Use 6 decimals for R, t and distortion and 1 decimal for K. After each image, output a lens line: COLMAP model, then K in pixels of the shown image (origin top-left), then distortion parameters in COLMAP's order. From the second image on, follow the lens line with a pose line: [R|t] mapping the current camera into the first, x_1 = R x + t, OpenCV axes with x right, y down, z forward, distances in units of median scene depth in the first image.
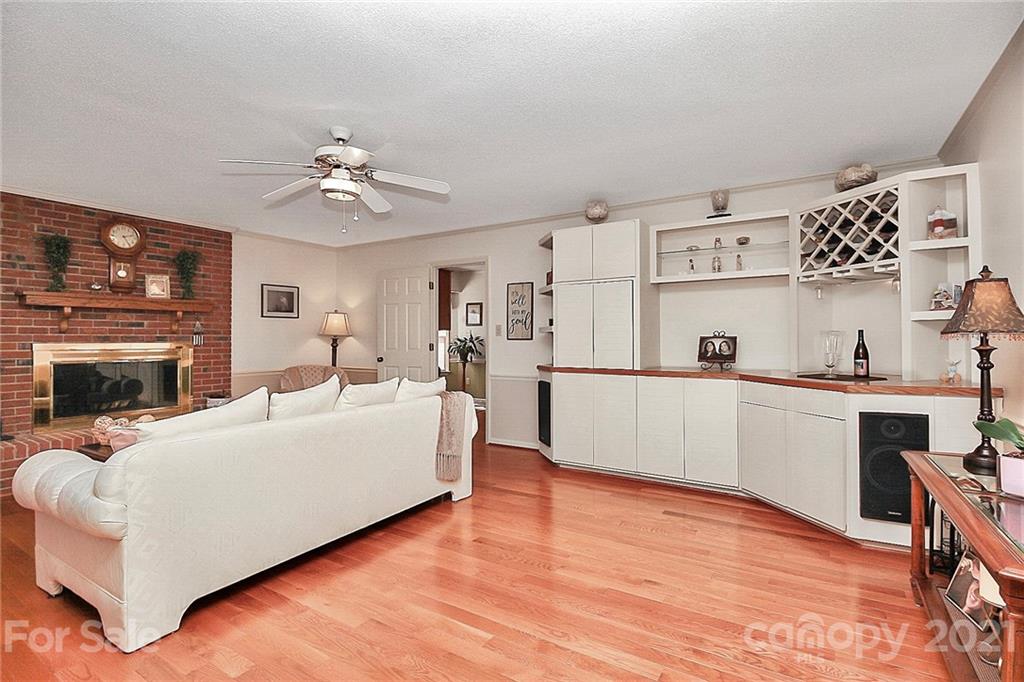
lens RADIAL K [[490.3, 0, 512.4], [0, 490.3, 335.2], [0, 0, 1]] dist [-0.002595, -0.000953]
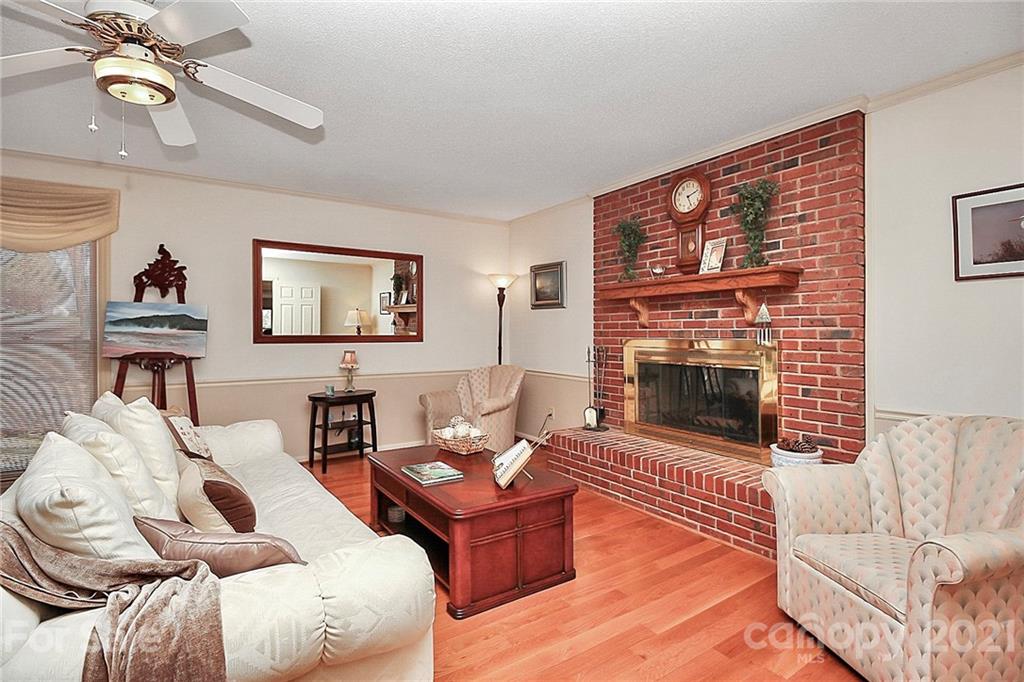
lens RADIAL K [[490.3, 0, 512.4], [0, 490.3, 335.2], [0, 0, 1]] dist [-0.002595, -0.000953]
pose [[-0.416494, 0.006160, -0.909118, -0.006754], [0.006232, 0.999973, 0.003921, 0.003788], [0.909117, -0.004033, -0.416521, 1.021214]]
